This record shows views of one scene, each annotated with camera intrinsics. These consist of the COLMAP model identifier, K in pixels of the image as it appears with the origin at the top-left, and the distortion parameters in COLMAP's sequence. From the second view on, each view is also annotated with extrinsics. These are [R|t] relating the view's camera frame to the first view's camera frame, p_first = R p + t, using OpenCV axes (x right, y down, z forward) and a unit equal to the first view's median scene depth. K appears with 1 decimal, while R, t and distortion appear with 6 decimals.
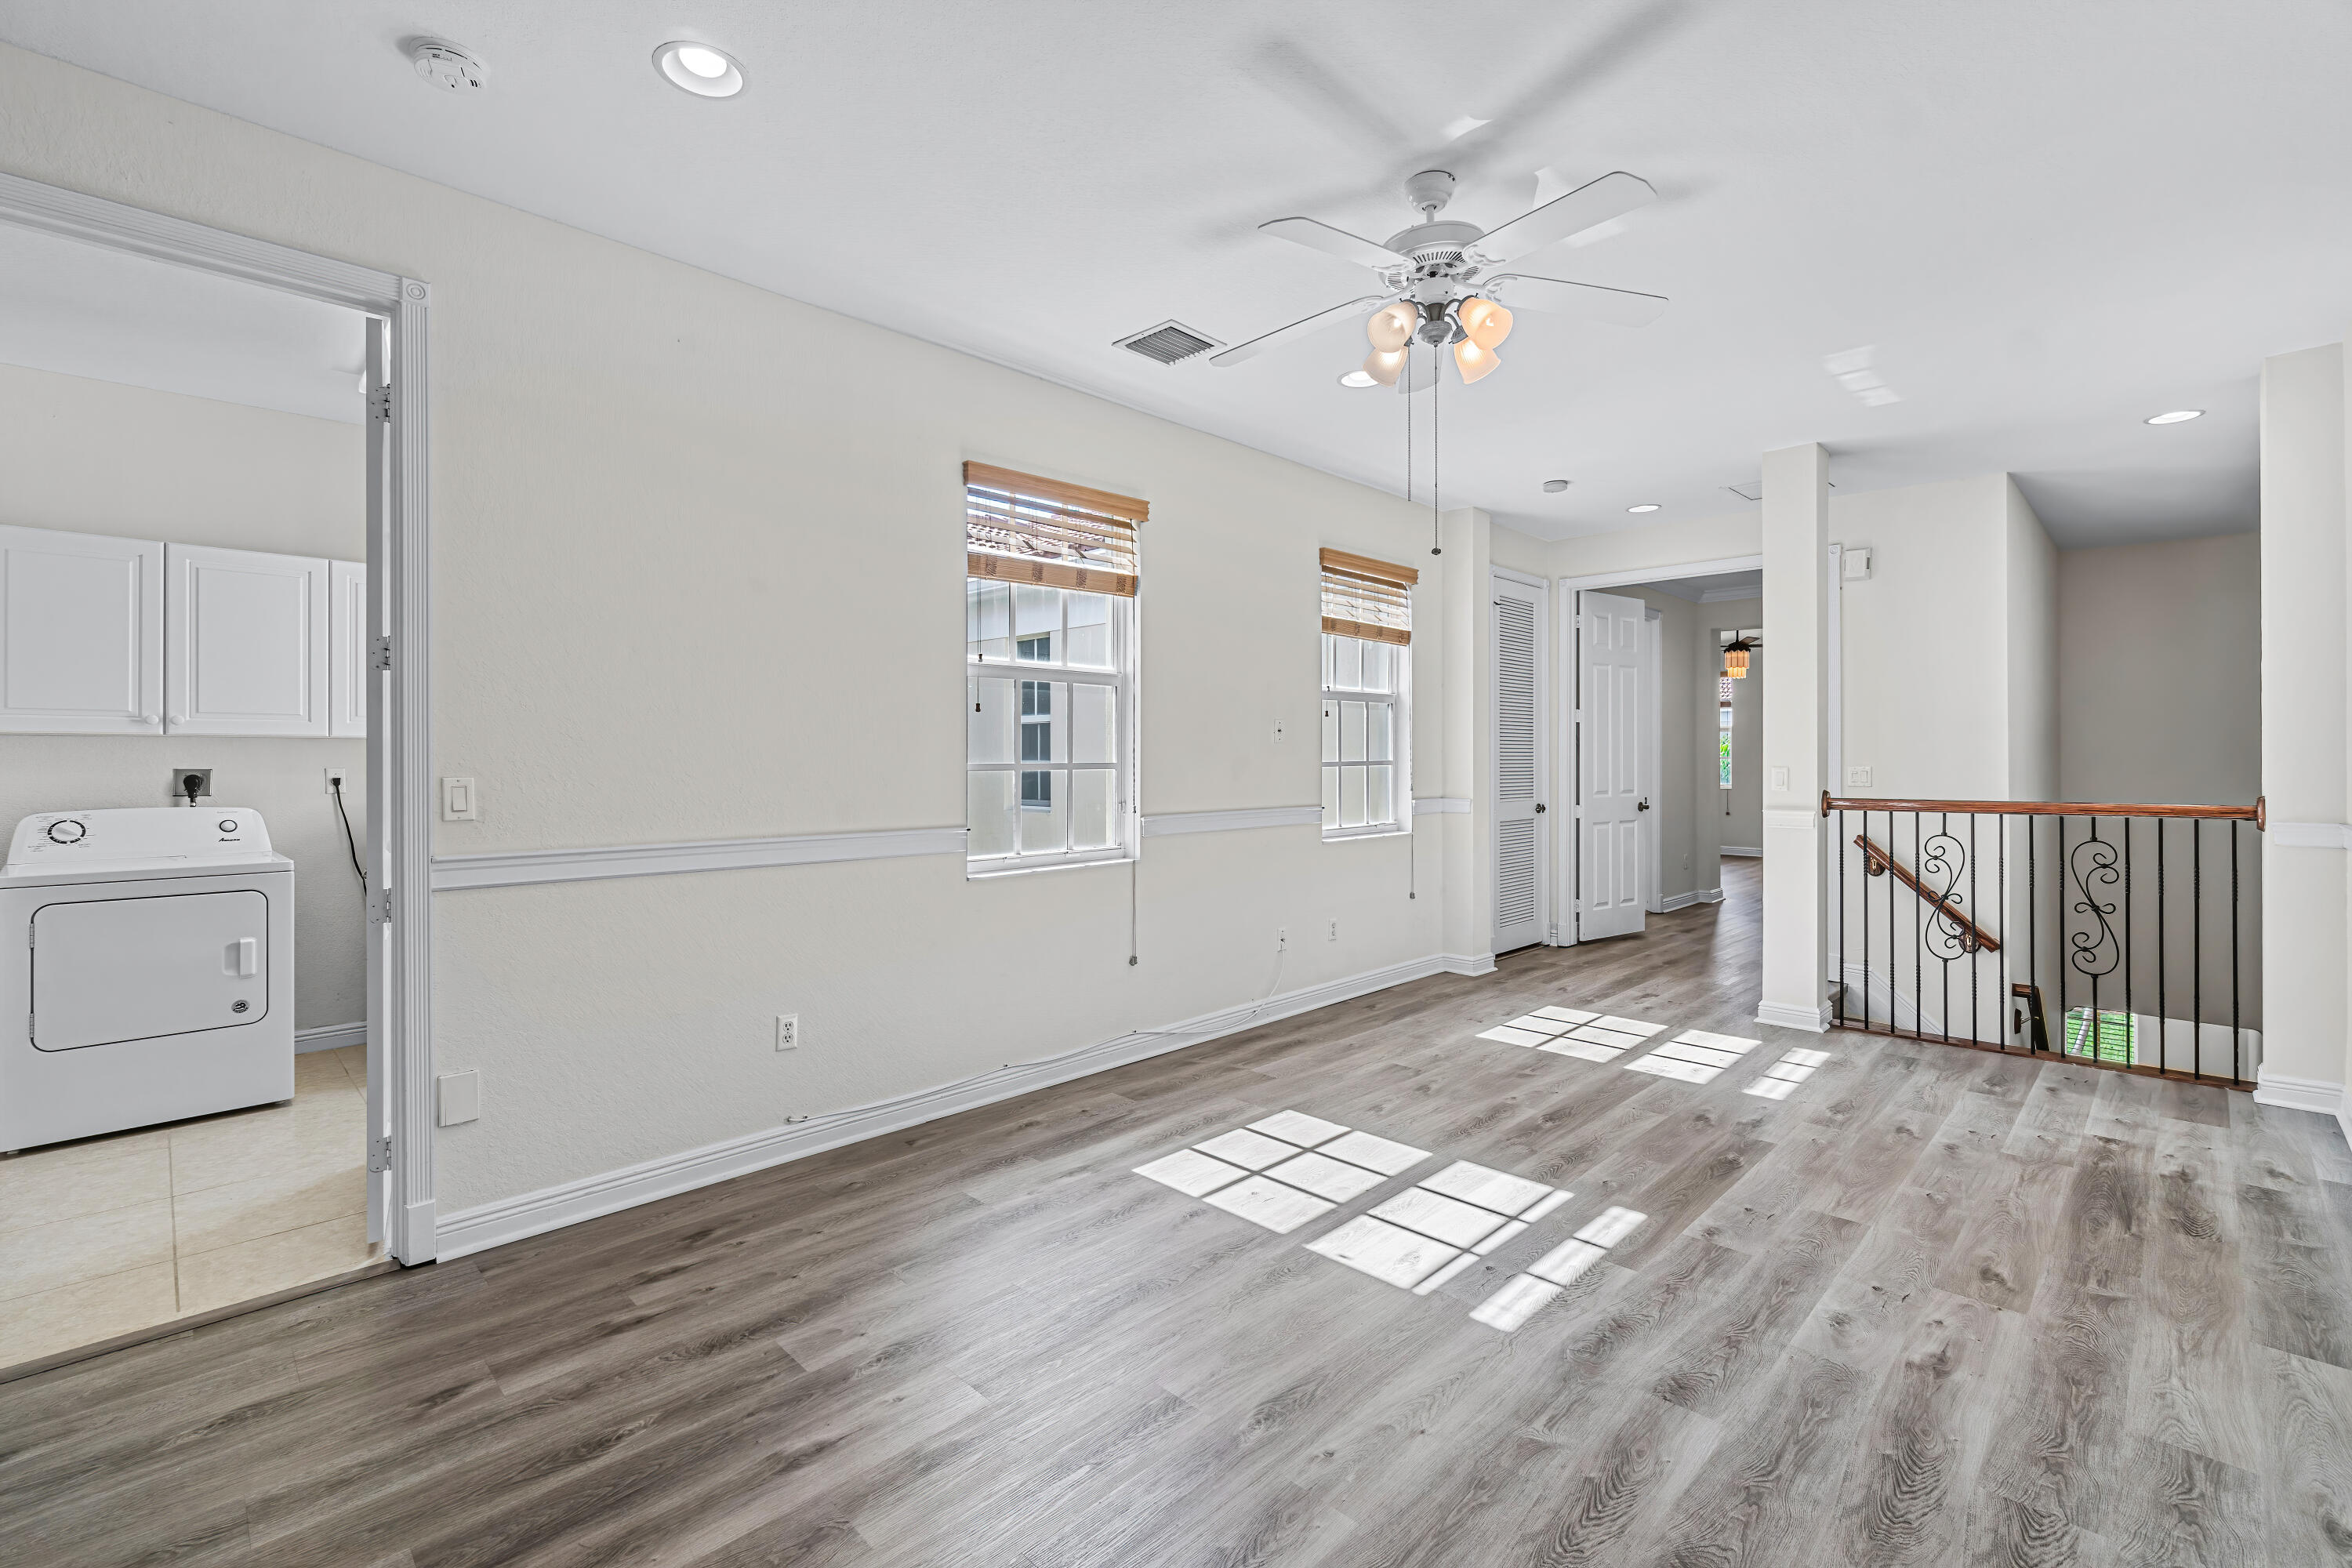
lens RADIAL K [[1023.9, 0, 1185.6], [0, 1023.9, 760.1], [0, 0, 1]] dist [-0.006800, 0.002555]
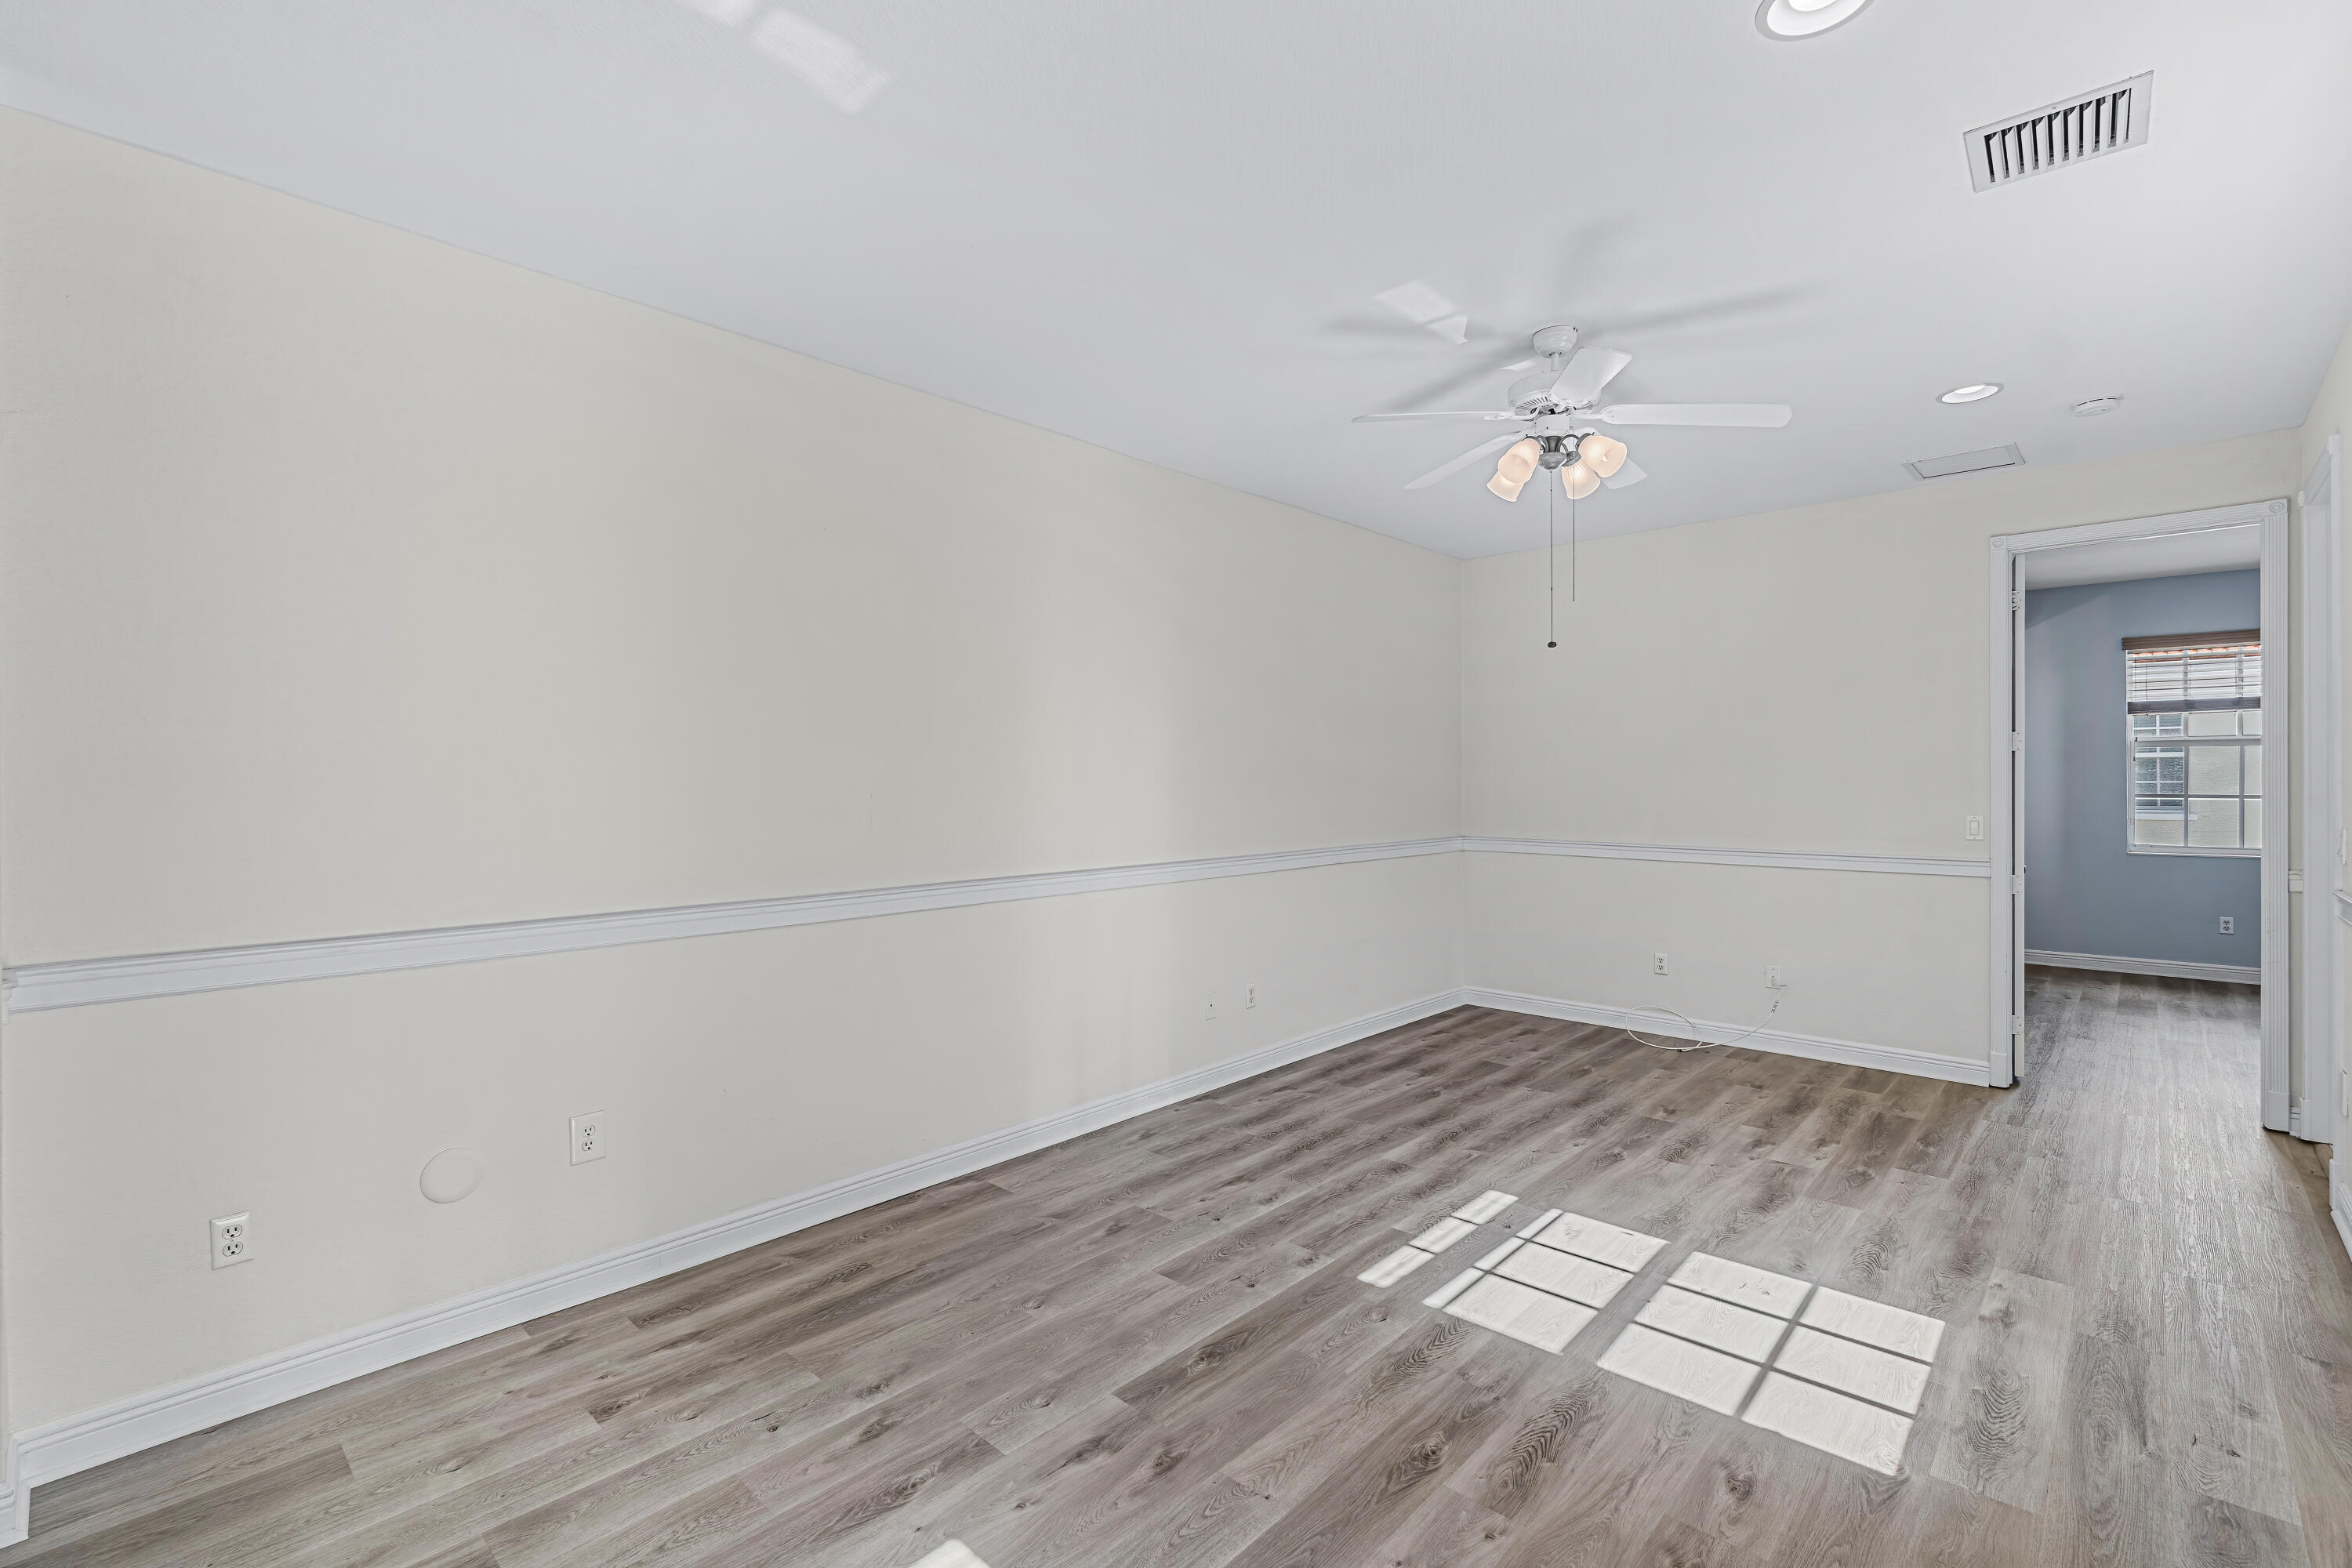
lens RADIAL K [[1023.9, 0, 1181.3], [0, 1023.9, 783.2], [0, 0, 1]] dist [-0.006800, 0.002555]
pose [[-0.999778, 0.006648, -0.020017, 0.629672], [0.006590, 0.999974, 0.002953, -0.046928], [0.020037, 0.002820, -0.999795, 1.965452]]
